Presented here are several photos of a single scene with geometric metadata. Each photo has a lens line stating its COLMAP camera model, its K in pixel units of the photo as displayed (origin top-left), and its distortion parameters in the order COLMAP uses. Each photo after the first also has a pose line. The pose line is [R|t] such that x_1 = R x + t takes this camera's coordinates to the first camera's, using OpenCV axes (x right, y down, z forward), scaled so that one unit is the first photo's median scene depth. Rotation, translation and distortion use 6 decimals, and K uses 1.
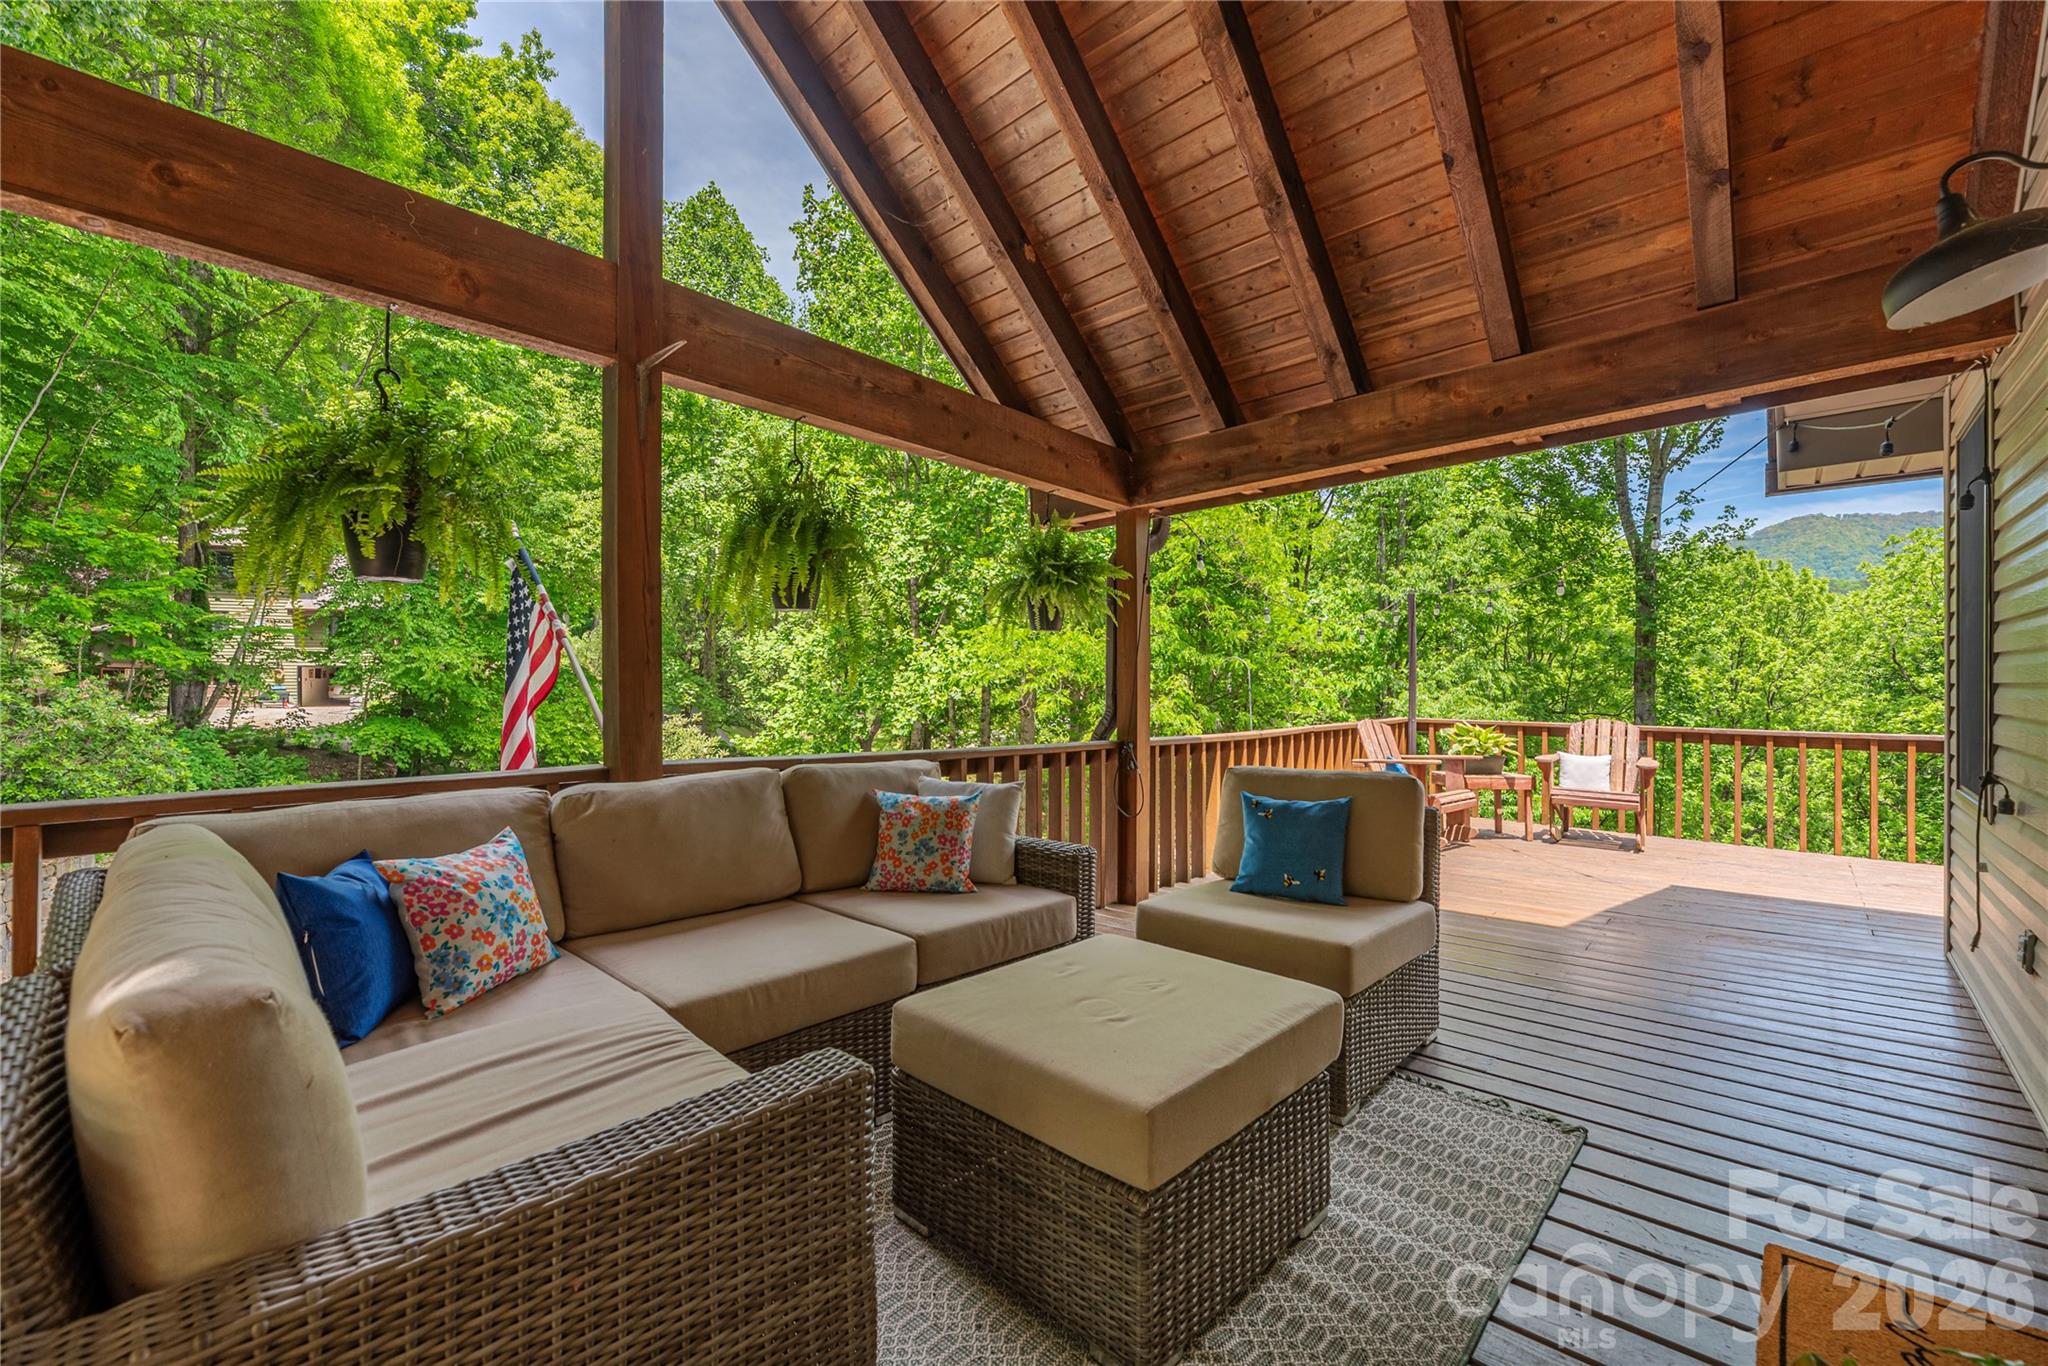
lens RADIAL K [[841.5, 0, 1025.0], [0, 841.5, 680.3], [0, 0, 1]] dist [-0.005333, 0.001611]
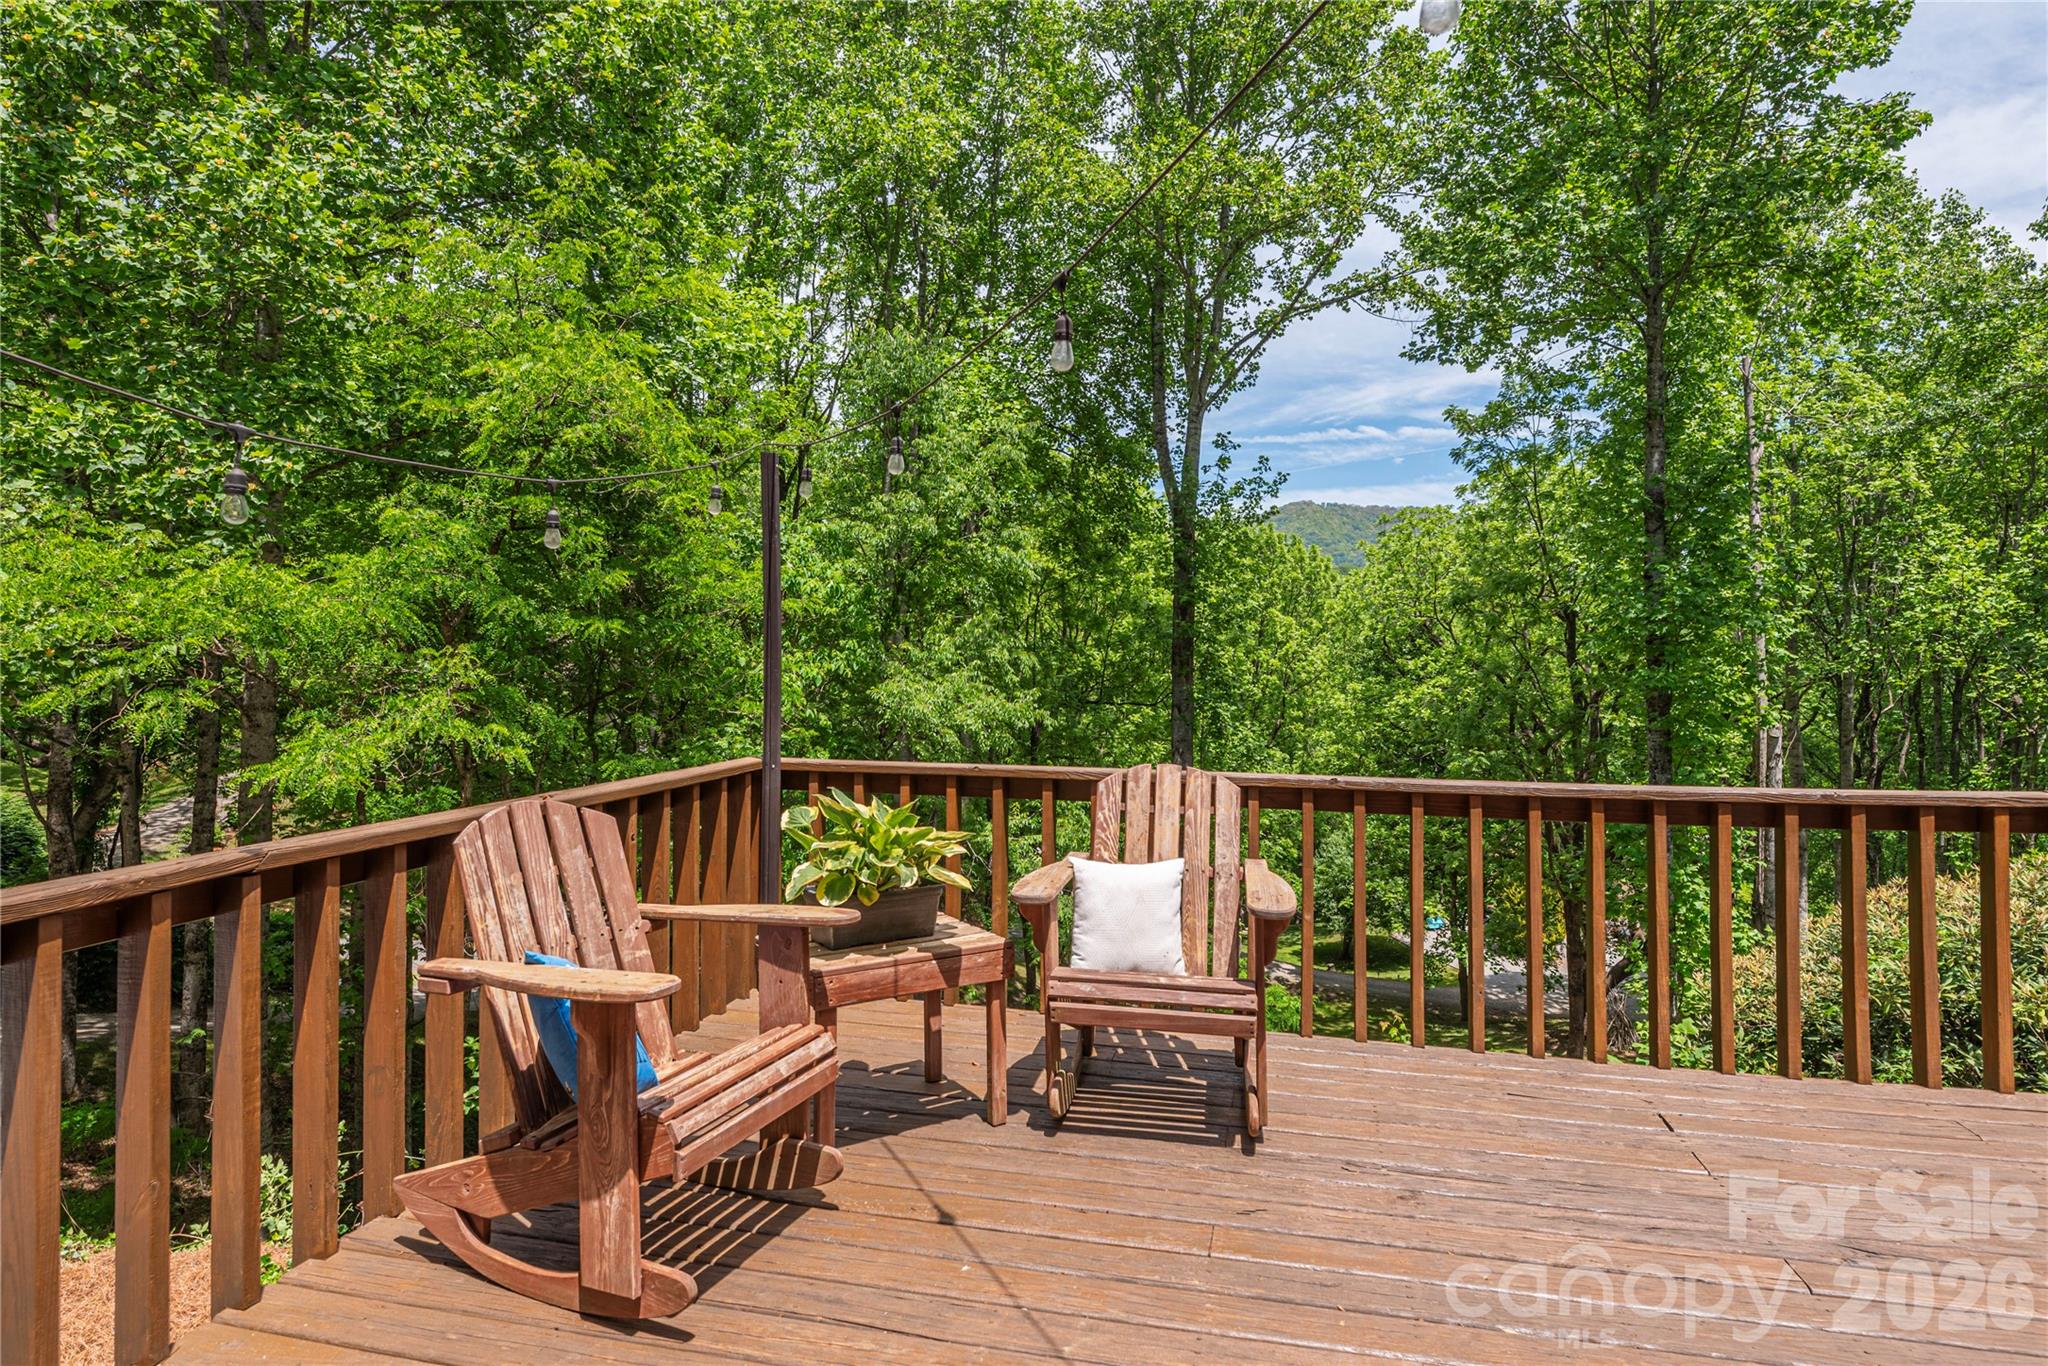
lens RADIAL K [[1086.0, 0, 1021.5], [0, 1086.0, 645.8], [0, 0, 1]] dist [0.002844, -0.003239]
pose [[0.878452, 0.009597, 0.477735, 0.087759], [-0.003287, 0.999896, -0.014043, -0.000814], [-0.477820, 0.010765, 0.878392, 0.133580]]
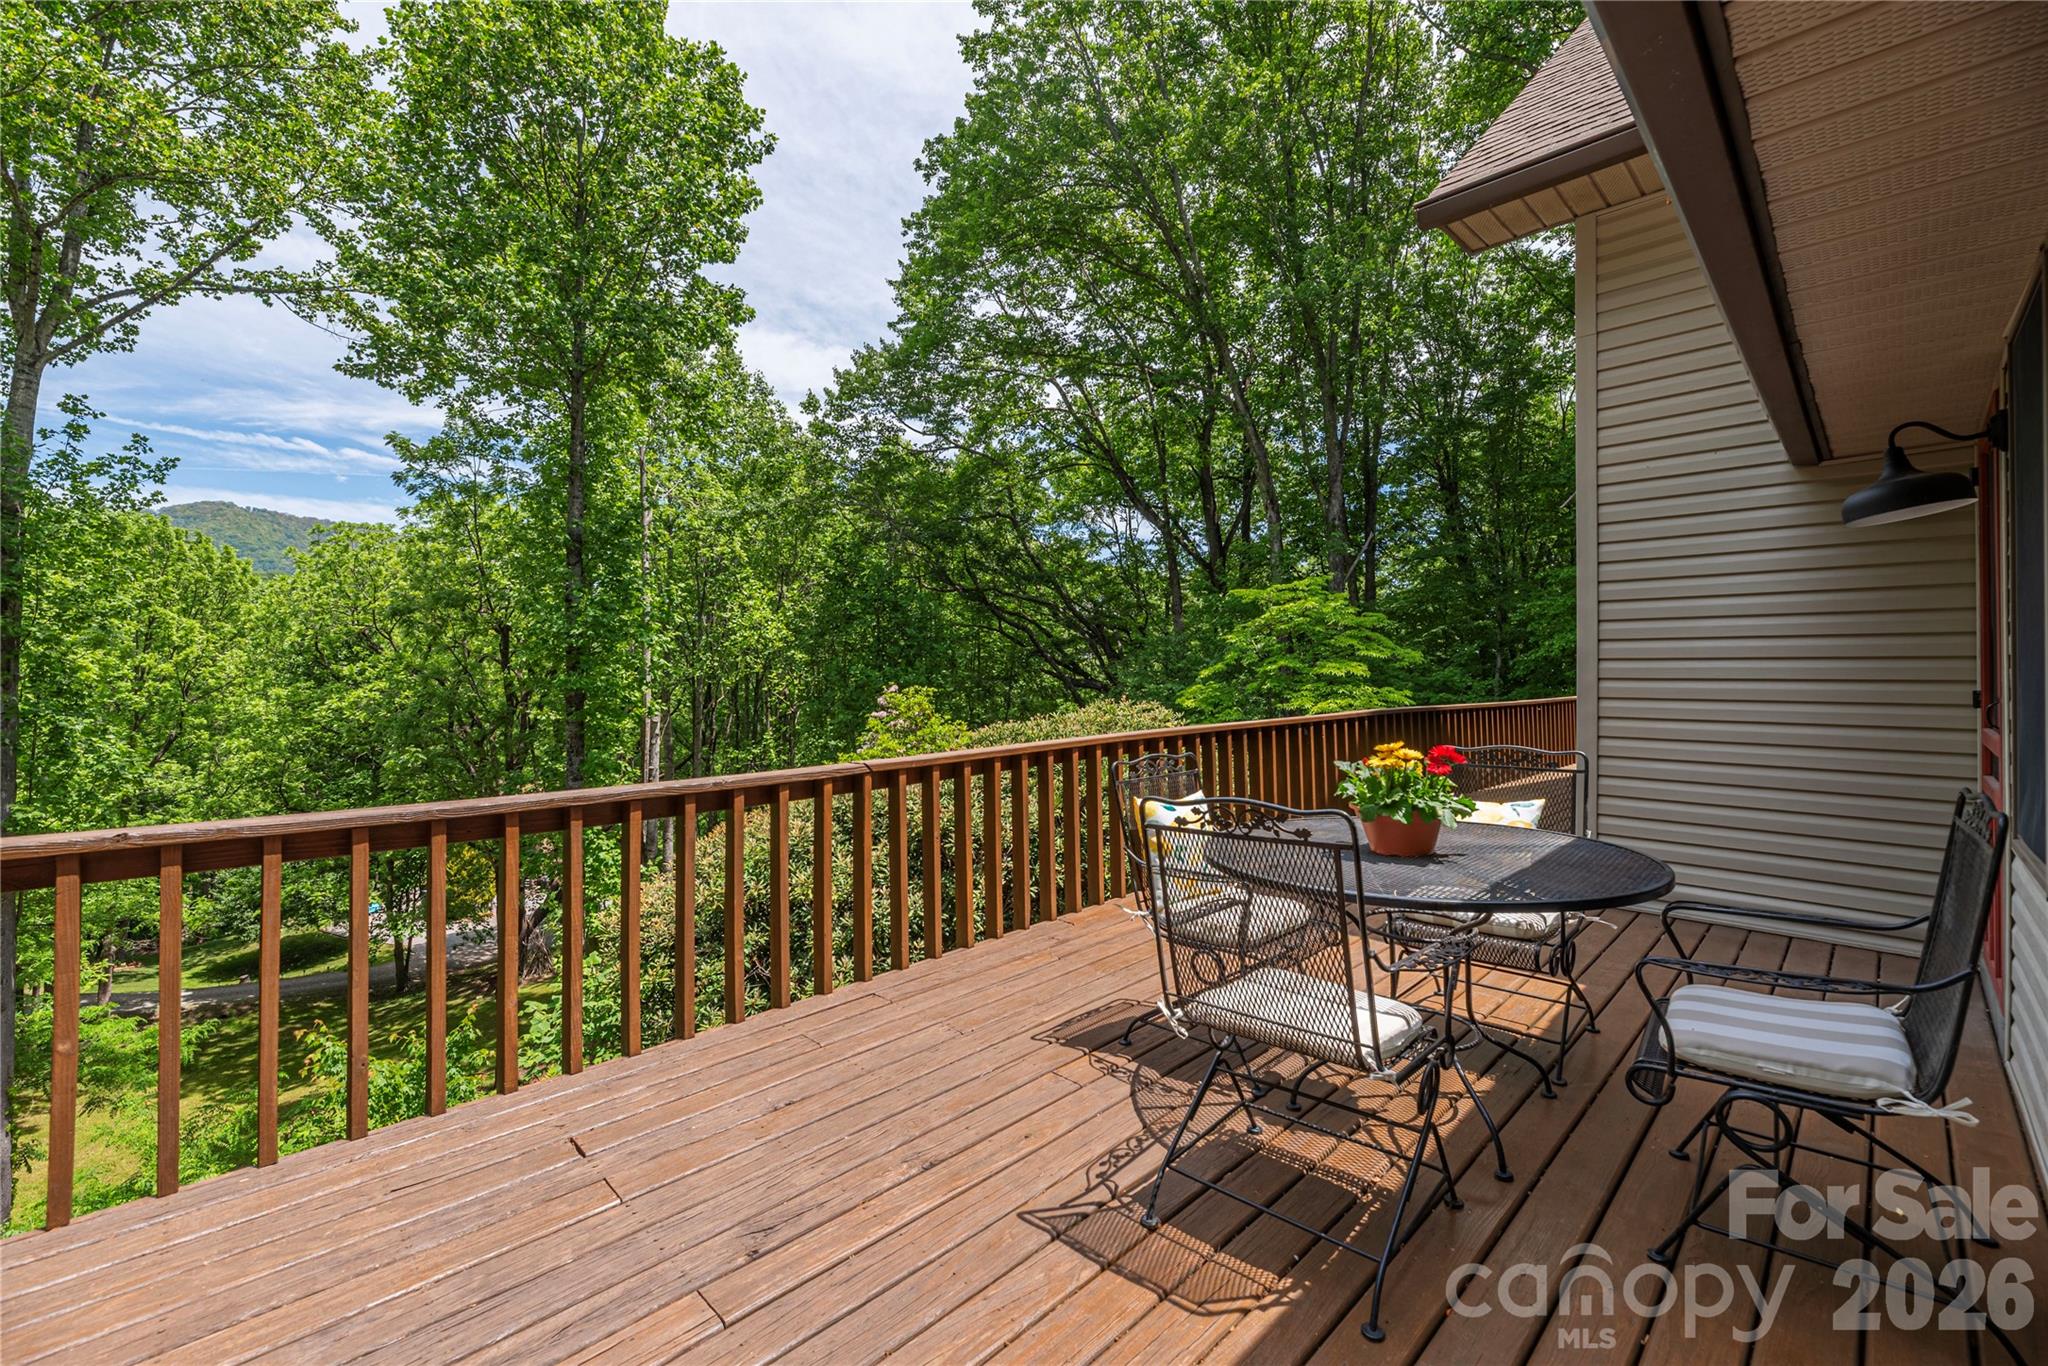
lens RADIAL K [[841.5, 0, 1019.3], [0, 841.5, 659.1], [0, 0, 1]] dist [-0.005333, 0.001611]
pose [[0.055851, 0.014166, 0.998339, 0.118648], [-0.004286, 0.999894, -0.013948, -0.000804], [-0.998430, -0.003500, 0.055906, 0.152292]]
